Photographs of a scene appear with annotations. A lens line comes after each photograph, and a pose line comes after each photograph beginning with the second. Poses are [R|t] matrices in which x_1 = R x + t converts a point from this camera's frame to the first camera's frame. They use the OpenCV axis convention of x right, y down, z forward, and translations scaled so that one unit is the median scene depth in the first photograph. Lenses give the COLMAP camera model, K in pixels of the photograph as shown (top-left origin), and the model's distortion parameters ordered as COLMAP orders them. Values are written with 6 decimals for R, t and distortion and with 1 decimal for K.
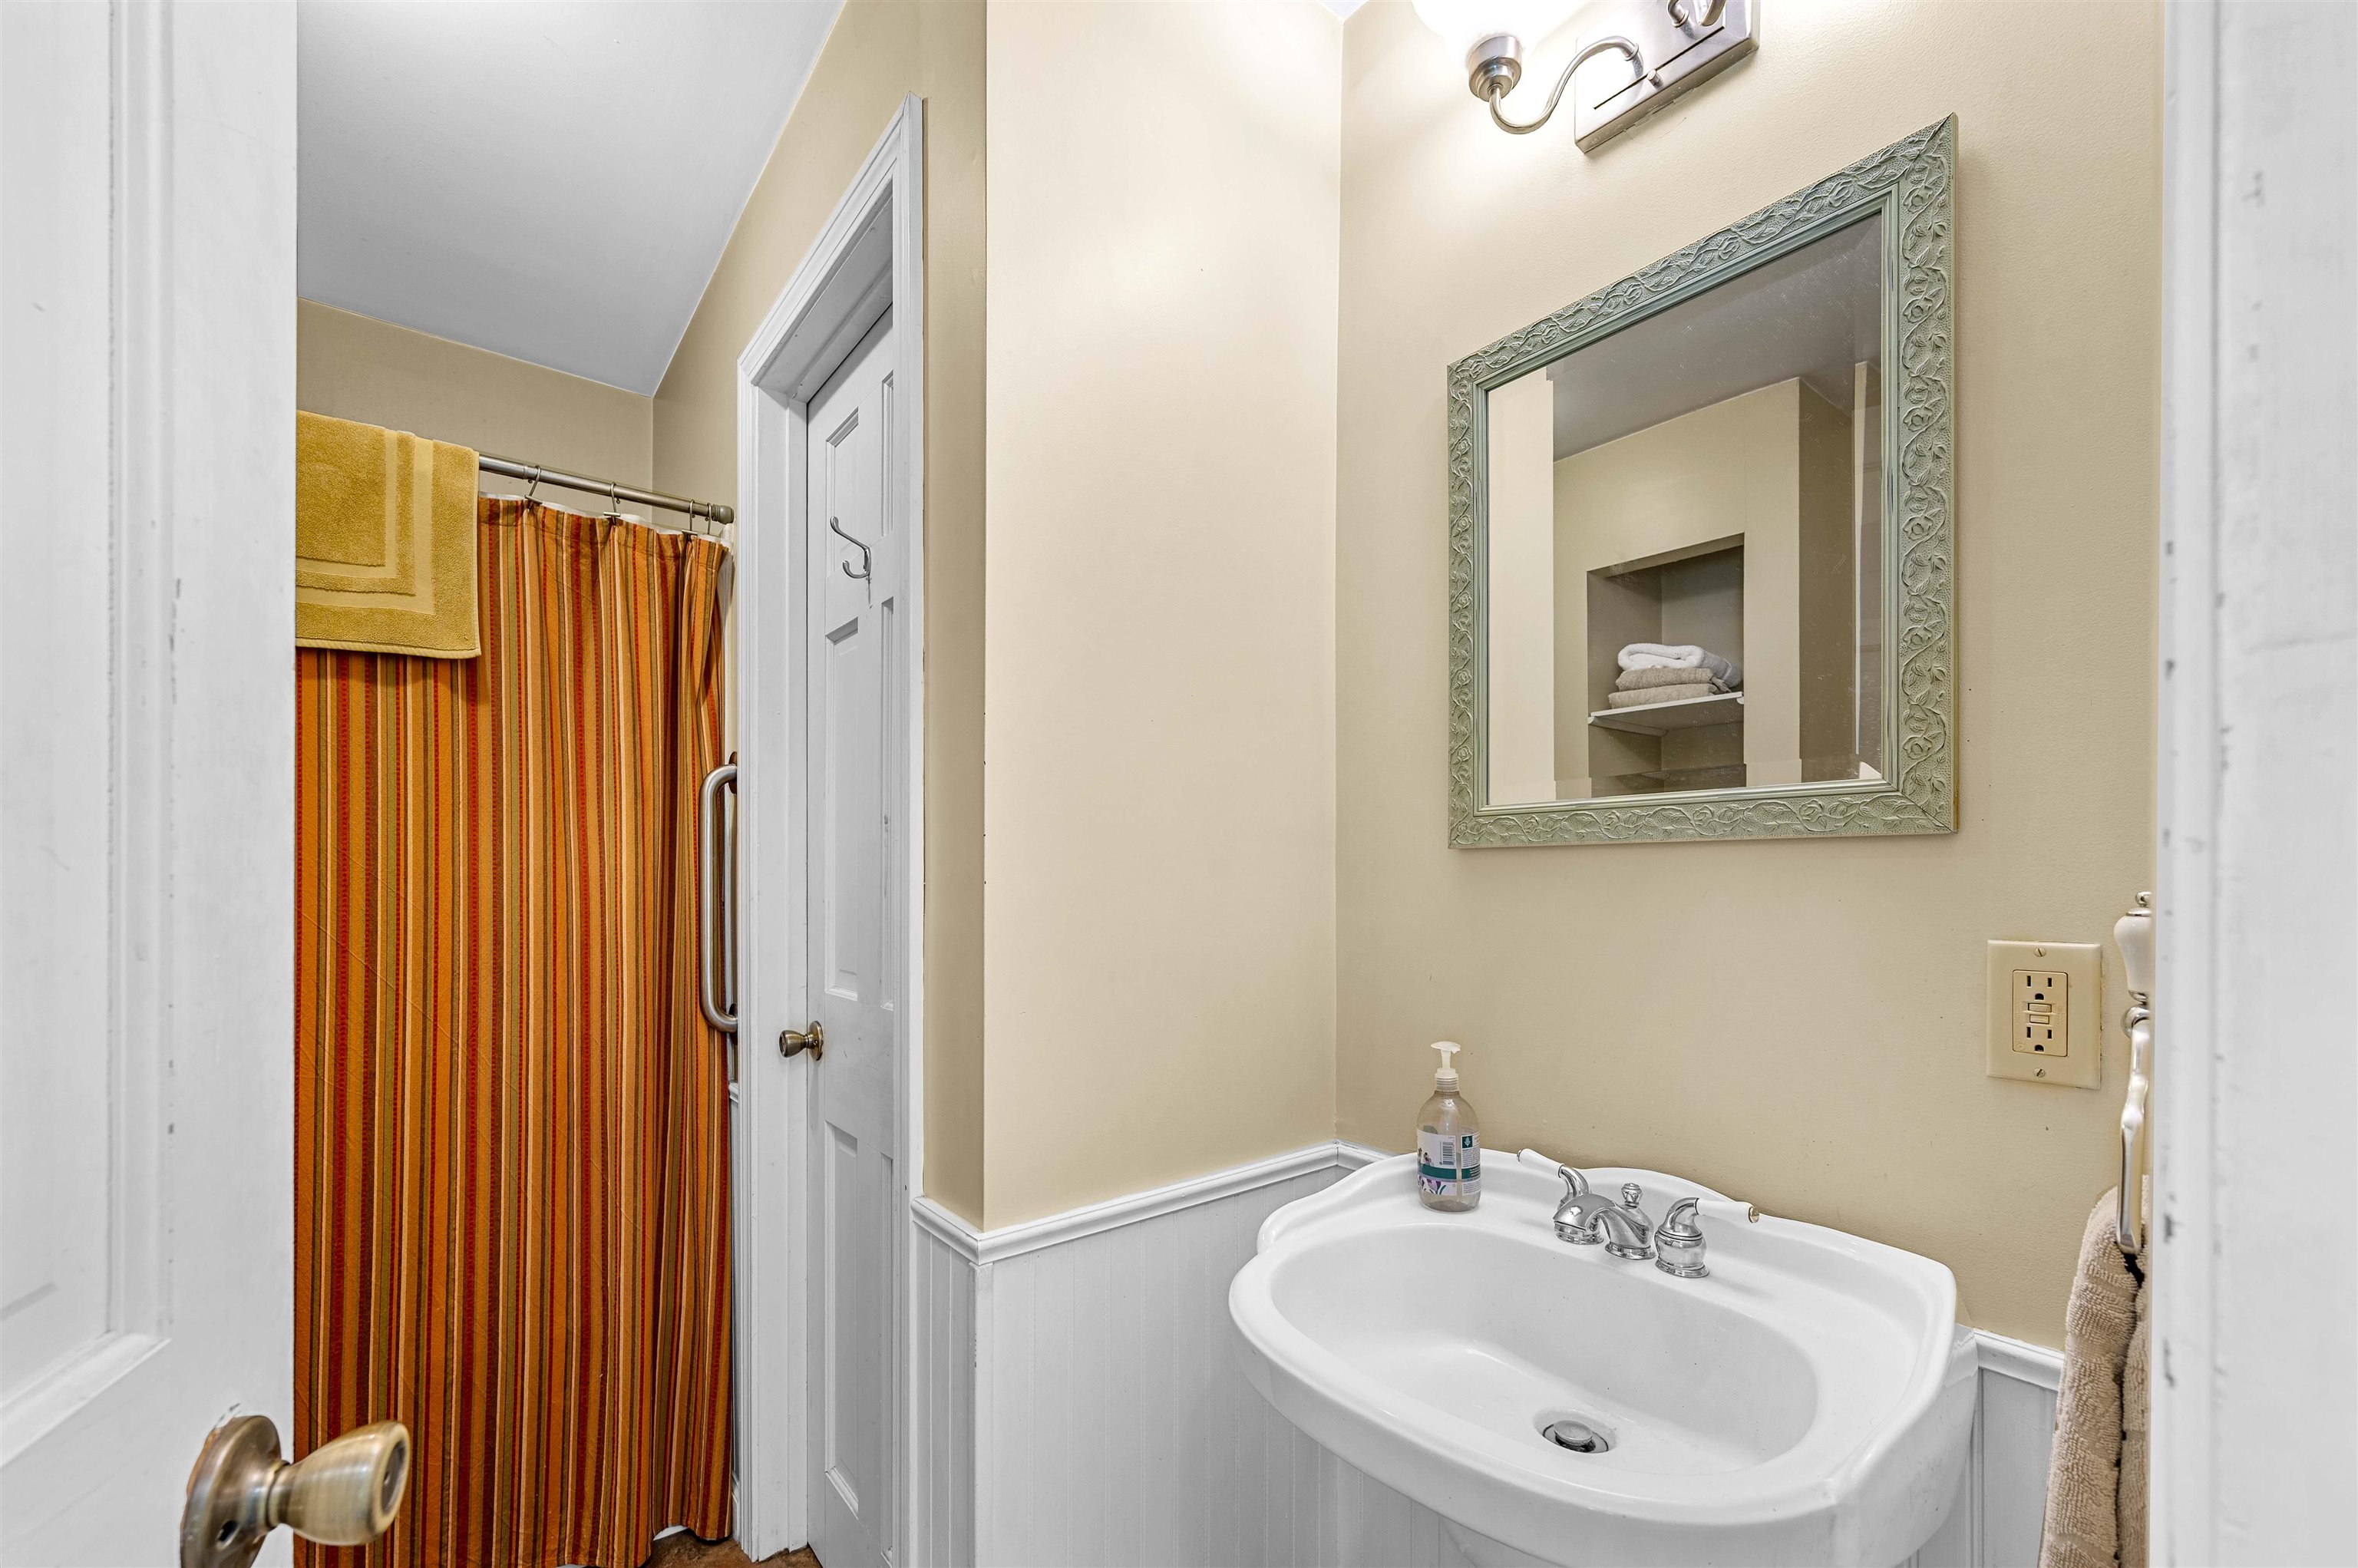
lens RADIAL K [[956.0, 0, 1177.4], [0, 956.0, 865.2], [0, 0, 1]] dist [0.000430, -0.000133]
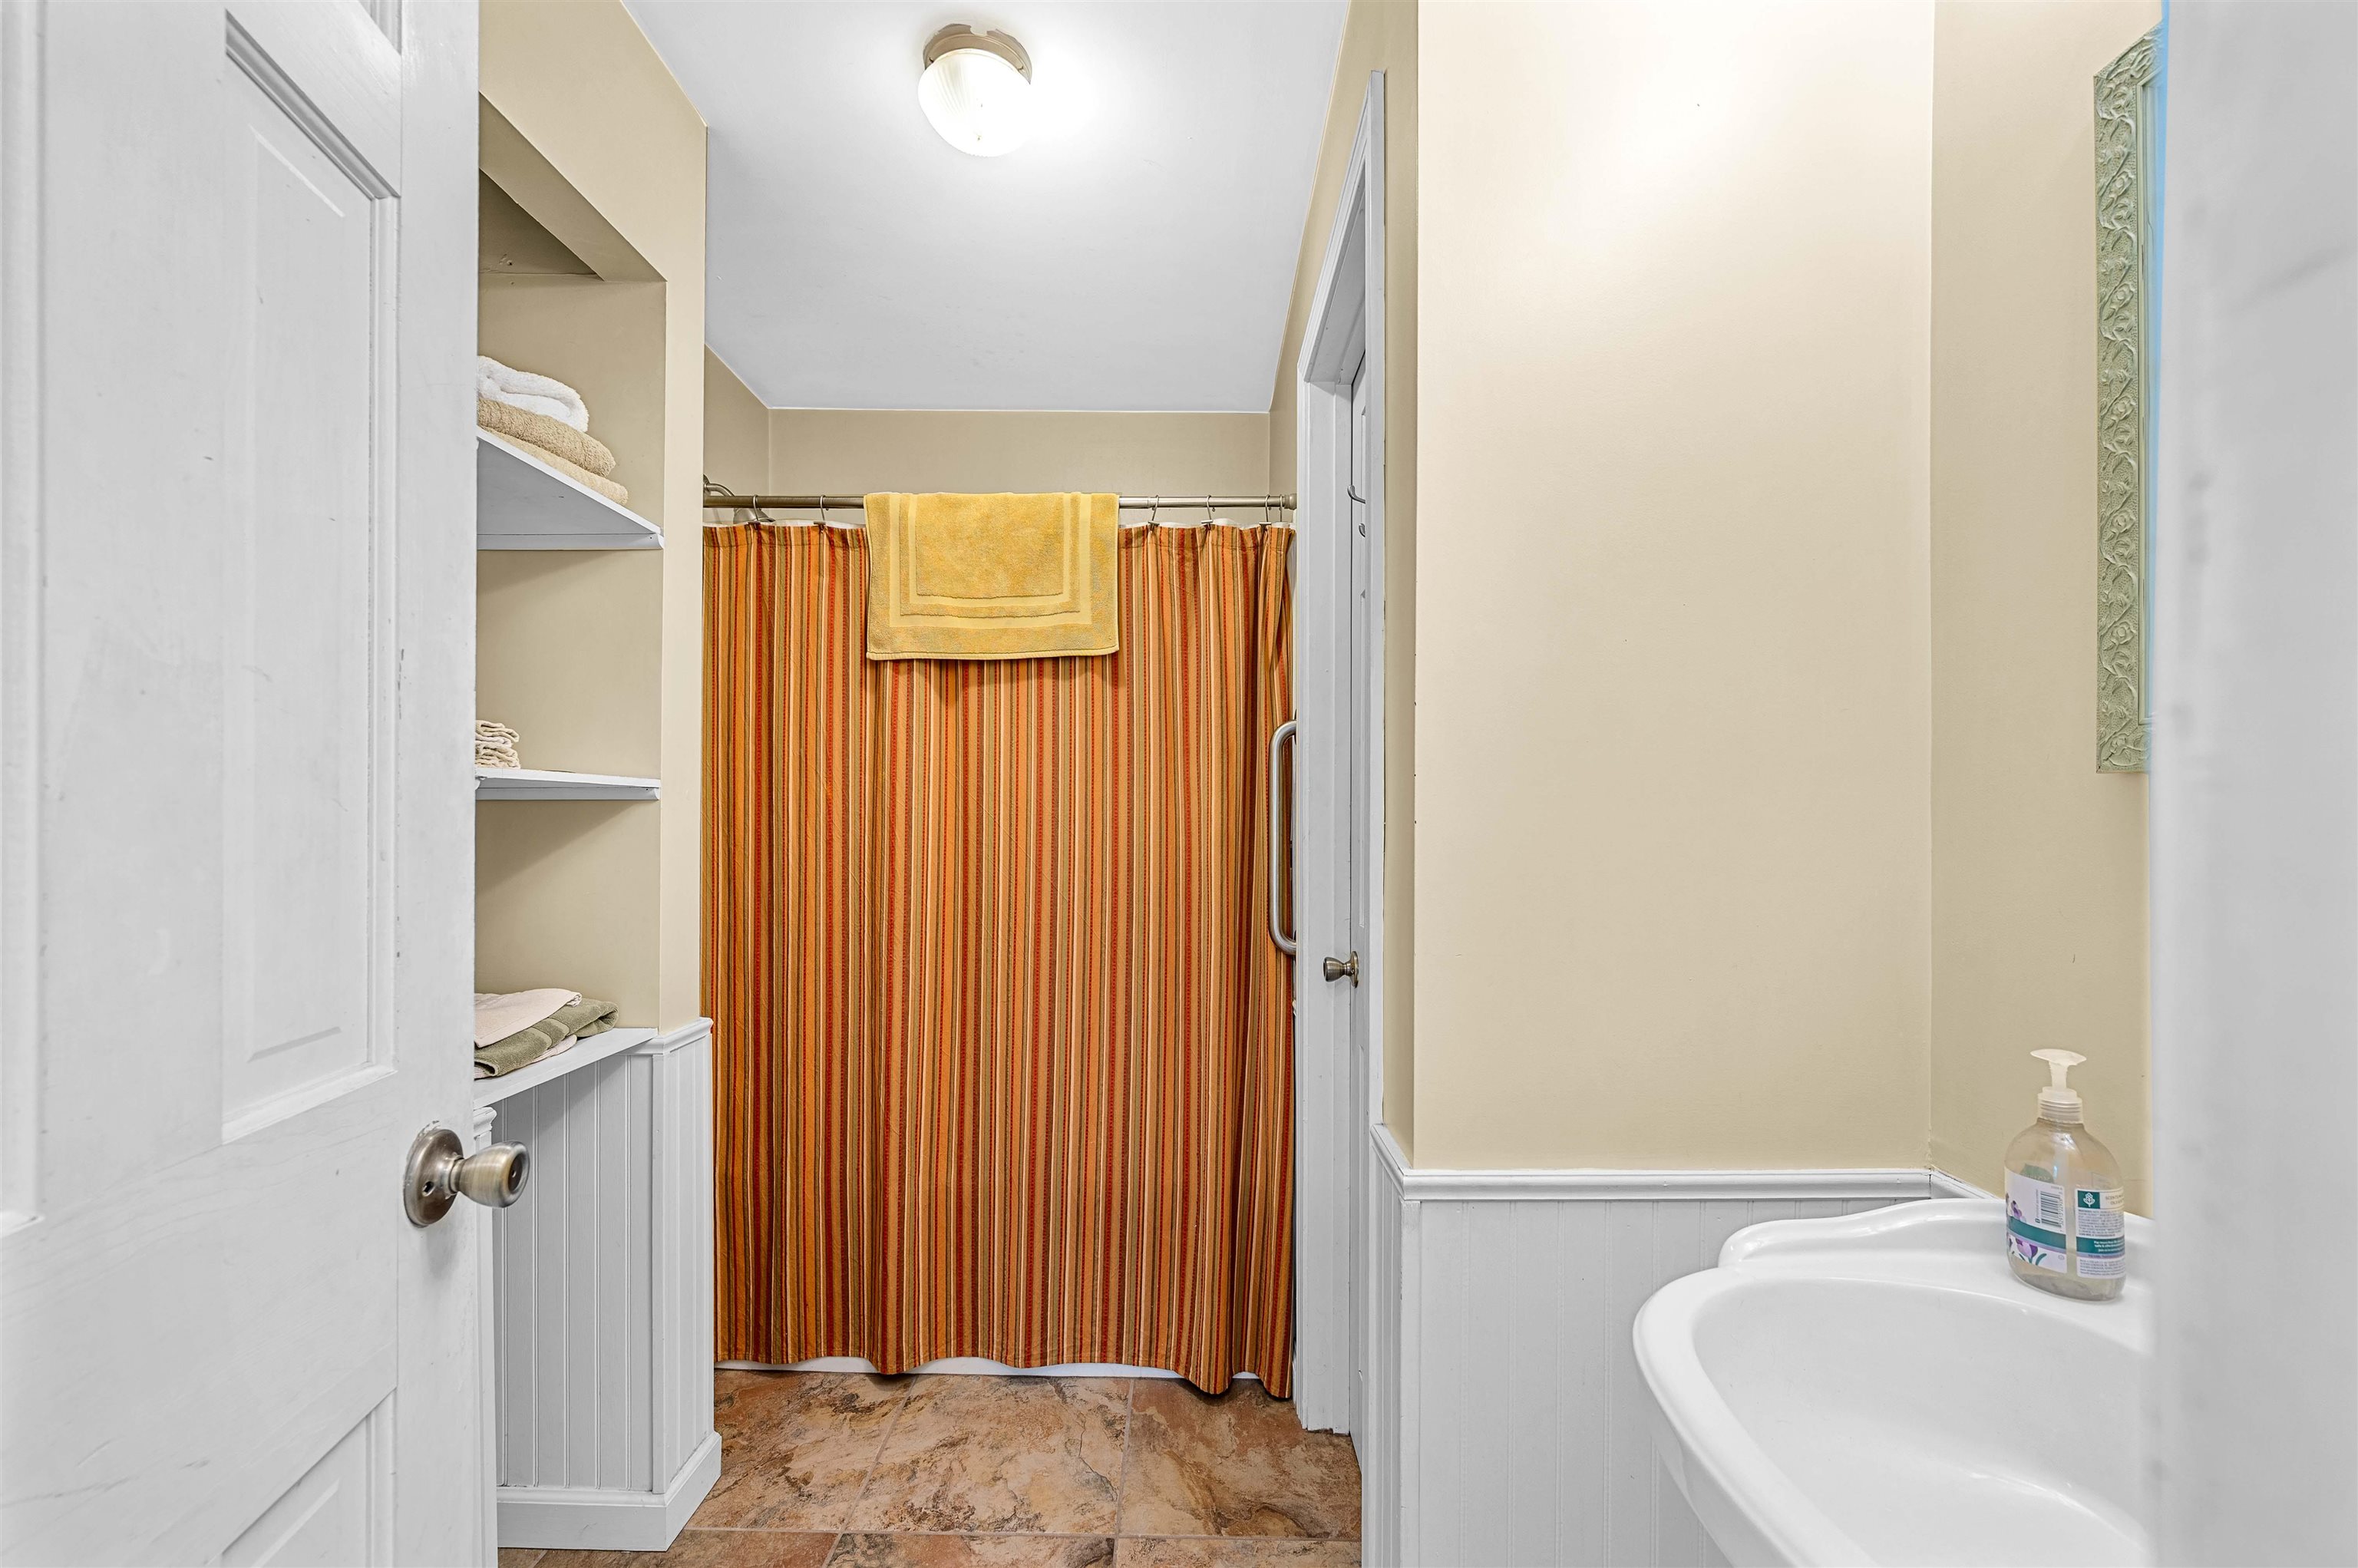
lens RADIAL K [[939.5, 0, 1174.5], [0, 939.5, 803.0], [0, 0, 1]] dist [0.000912, -0.000169]
pose [[0.784334, -0.013410, -0.620194, 0.128886], [0.009990, 0.999910, -0.008986, 0.002520], [0.620258, 0.000852, 0.784397, 0.038698]]
